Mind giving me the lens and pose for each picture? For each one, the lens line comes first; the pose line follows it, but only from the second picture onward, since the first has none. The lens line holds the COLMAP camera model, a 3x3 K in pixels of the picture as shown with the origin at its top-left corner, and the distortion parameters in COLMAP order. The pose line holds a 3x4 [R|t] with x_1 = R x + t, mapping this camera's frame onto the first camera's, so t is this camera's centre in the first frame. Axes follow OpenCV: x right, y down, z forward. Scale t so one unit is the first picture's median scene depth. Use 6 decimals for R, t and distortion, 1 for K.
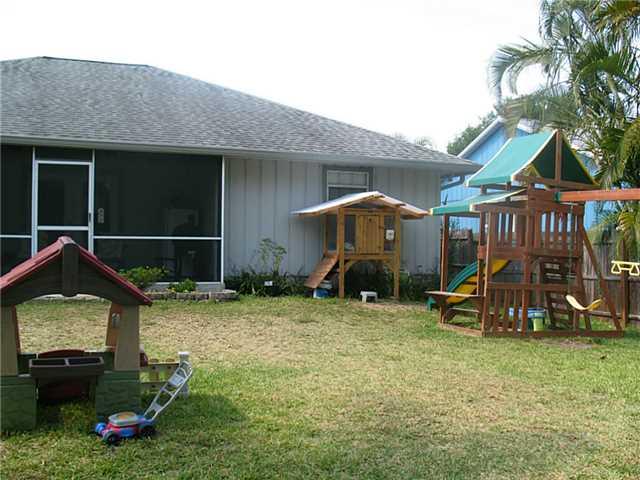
lens RADIAL K [[676.0, 0, 318.6], [0, 676.0, 238.7], [0, 0, 1]] dist [-0.115165, 0.000000]
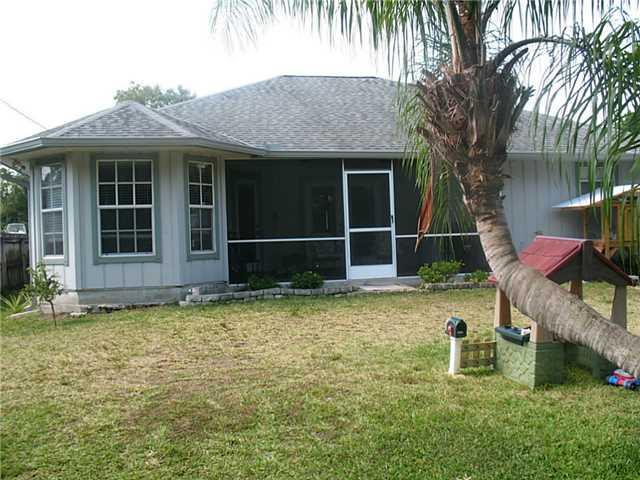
lens RADIAL K [[676.0, 0, 320.9], [0, 676.0, 243.3], [0, 0, 1]] dist [-0.115165, 0.000000]
pose [[0.987306, -0.040405, -0.153607, -0.287294], [0.042717, 0.999018, 0.011781, -0.009691], [0.152980, -0.018193, 0.988062, -0.155850]]
